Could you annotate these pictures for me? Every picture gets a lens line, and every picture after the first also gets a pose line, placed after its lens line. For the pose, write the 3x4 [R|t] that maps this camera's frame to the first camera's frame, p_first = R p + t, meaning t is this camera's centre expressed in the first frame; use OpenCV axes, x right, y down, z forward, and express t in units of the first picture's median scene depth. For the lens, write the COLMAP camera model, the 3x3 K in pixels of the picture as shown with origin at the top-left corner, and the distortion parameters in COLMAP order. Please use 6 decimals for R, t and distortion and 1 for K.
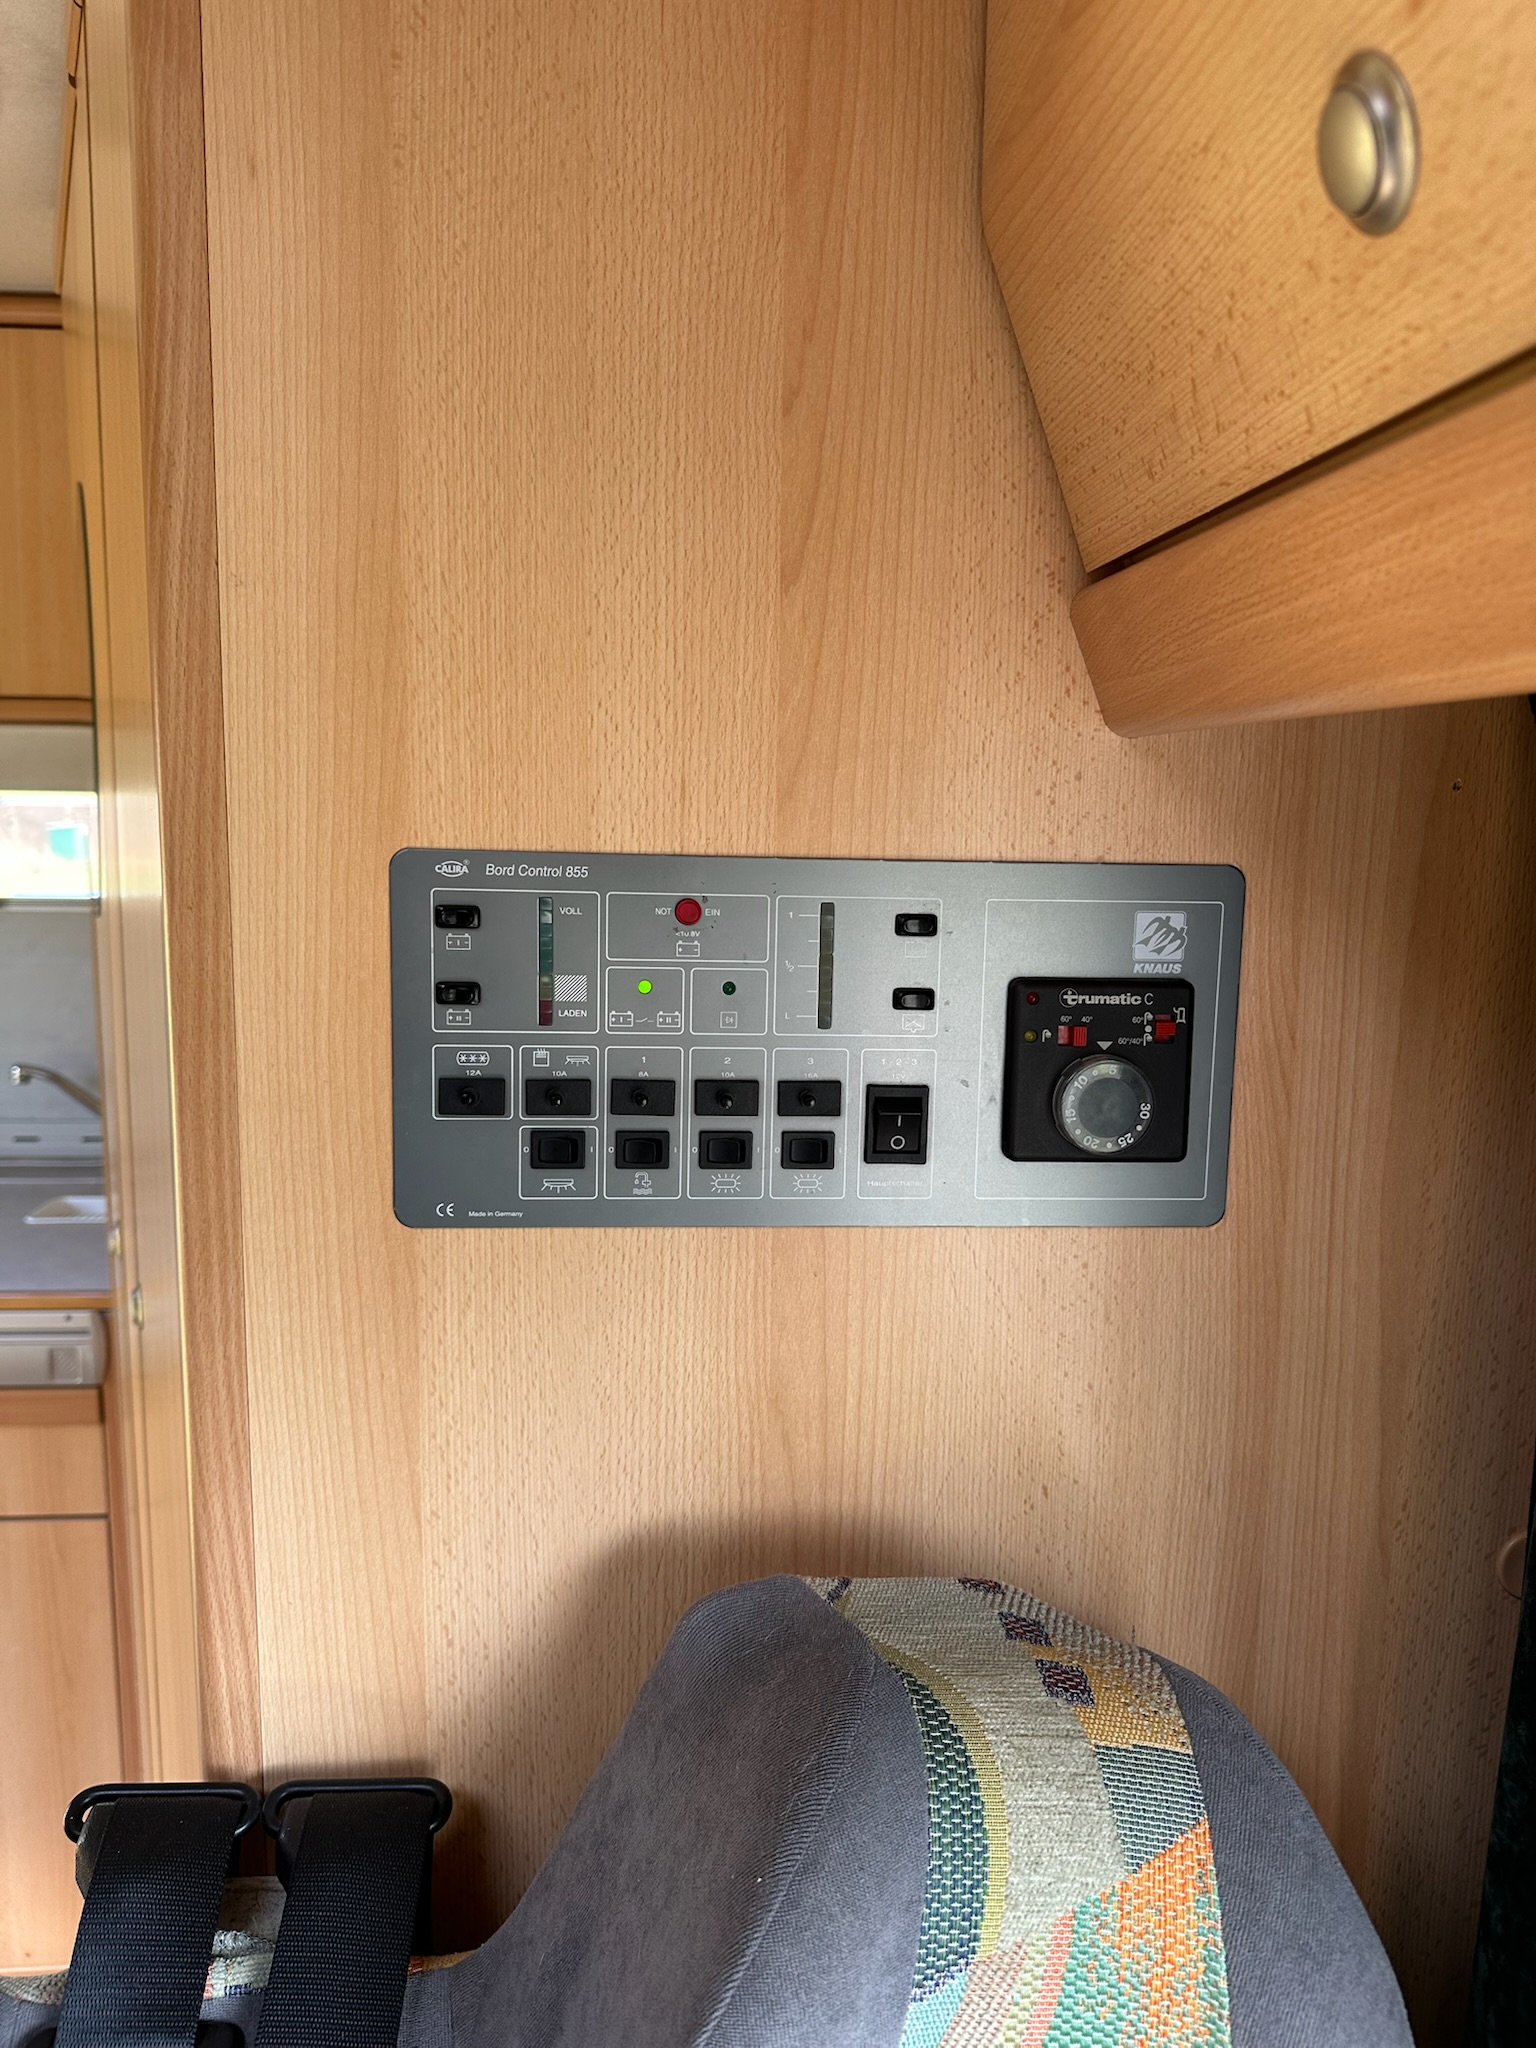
lens RADIAL K [[1485.6, 0, 768.0], [0, 1485.6, 1024.0], [0, 0, 1]] dist [0.004682, 0.001513]
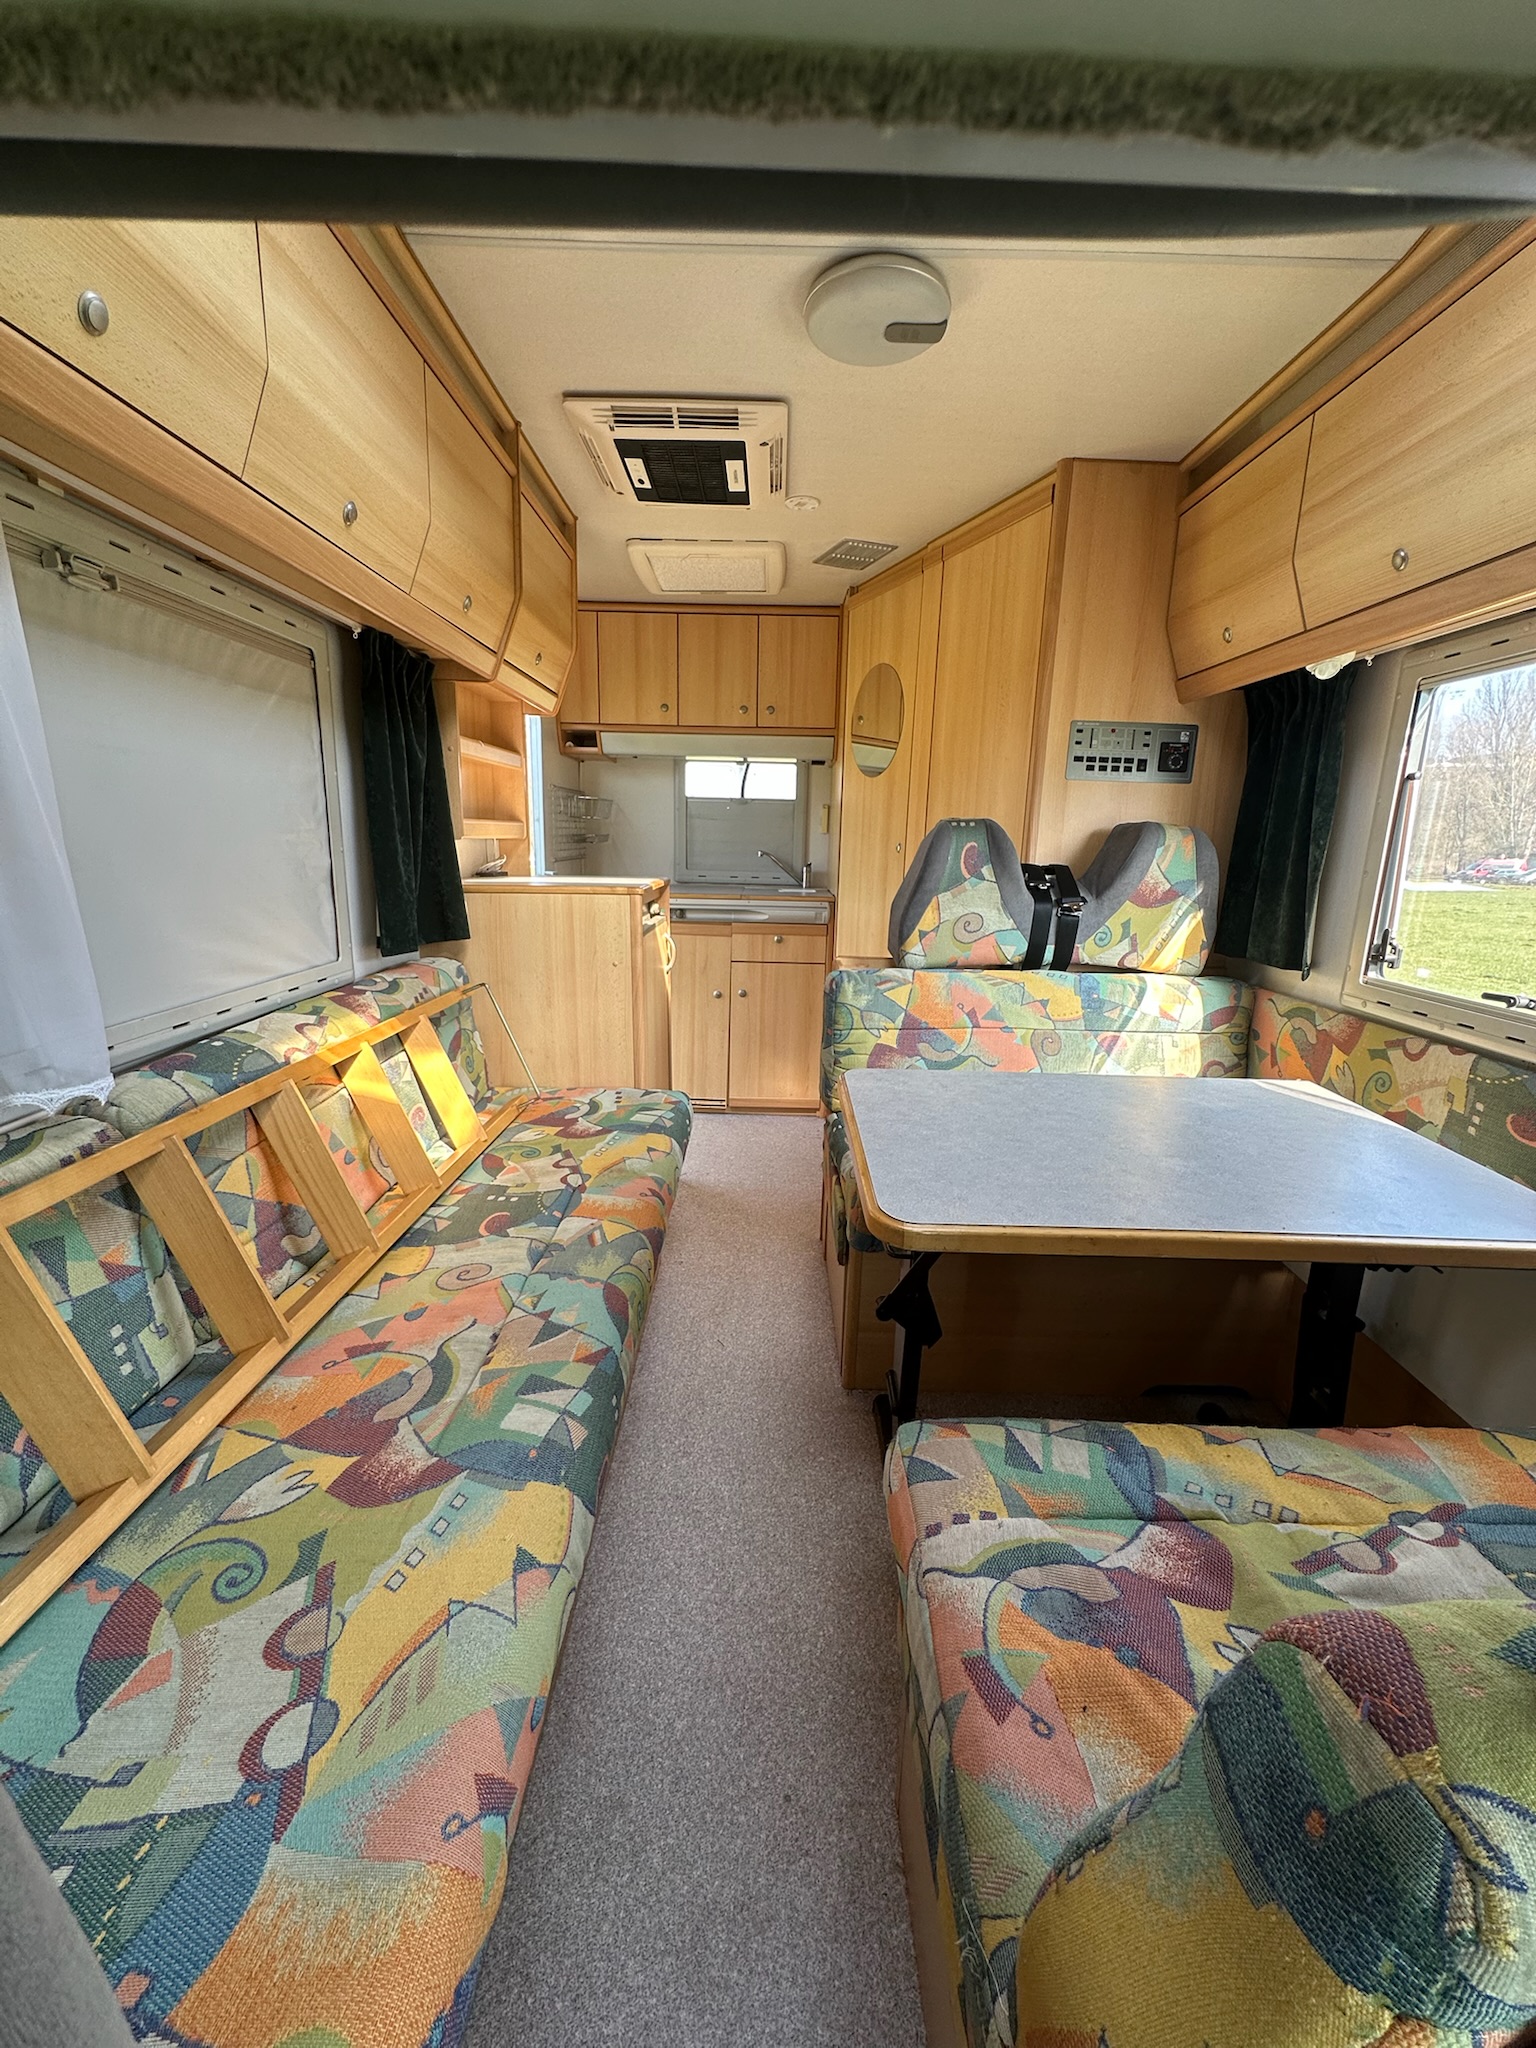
lens RADIAL K [[852.9, 0, 768.0], [0, 852.9, 1024.0], [0, 0, 1]] dist [-0.001870, -0.000056]
pose [[0.997232, 0.030838, -0.067654, -1.274483], [-0.027053, 0.998055, 0.056162, 1.044072], [0.069255, -0.054177, 0.996127, -2.943149]]
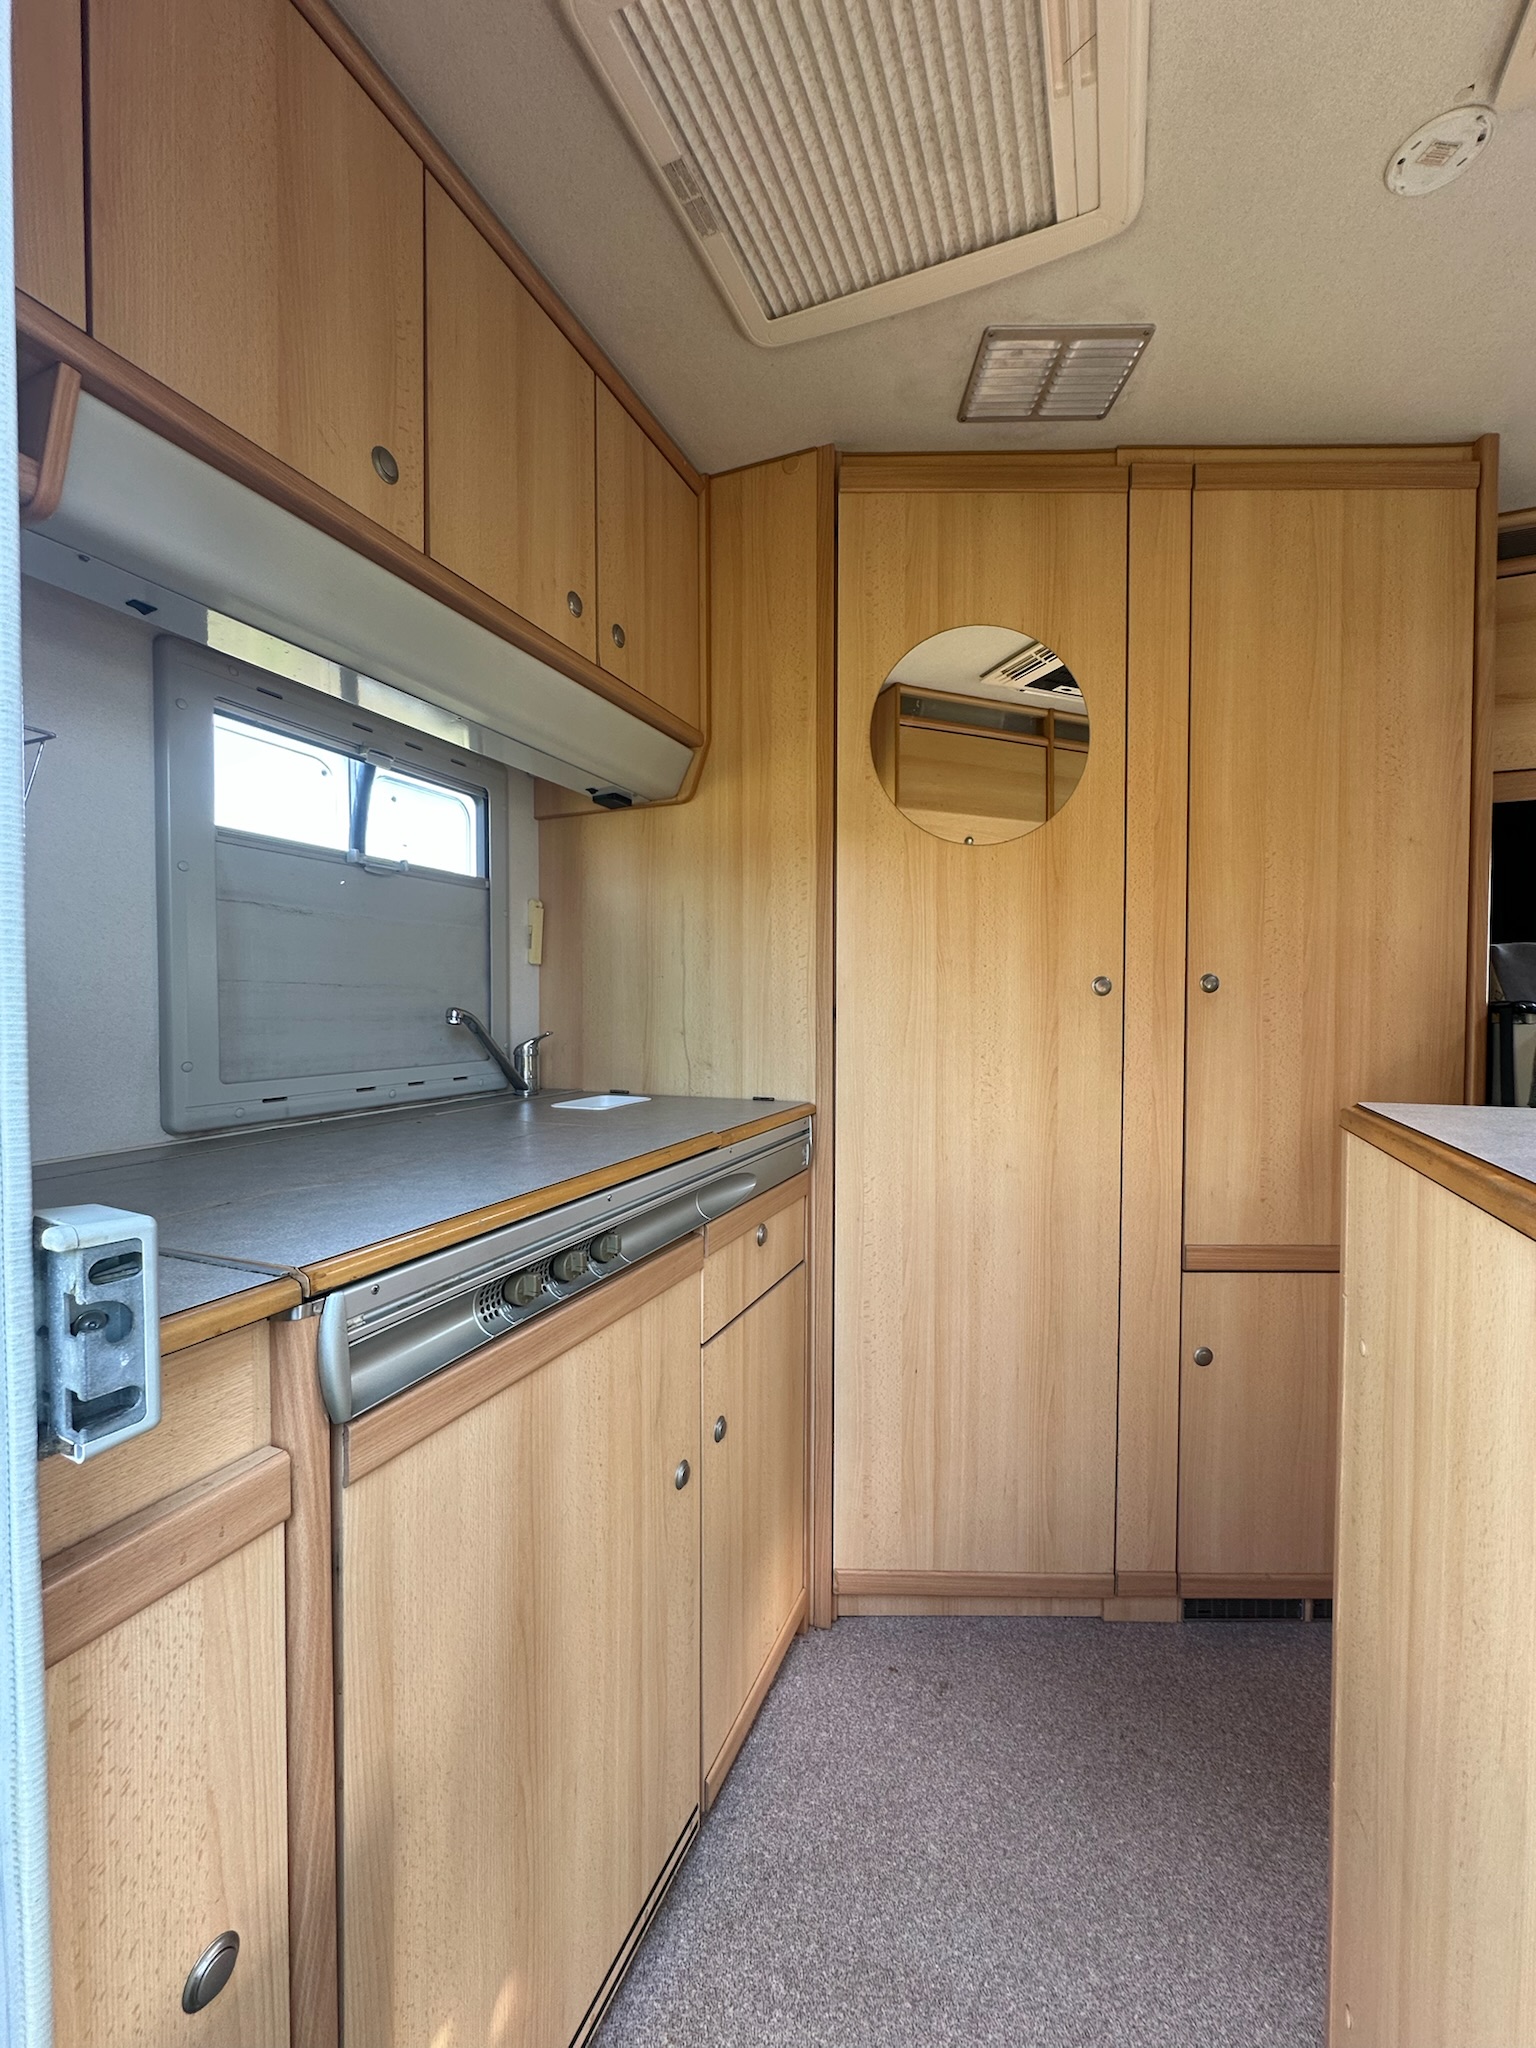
lens RADIAL K [[811.8, 0, 768.0], [0, 811.8, 1024.0], [0, 0, 1]] dist [-0.002443, -0.000051]
pose [[0.451665, -0.029352, 0.891705, -3.408102], [0.146200, 0.988383, -0.041519, 0.357117], [-0.880127, 0.149119, 0.450709, 1.817383]]
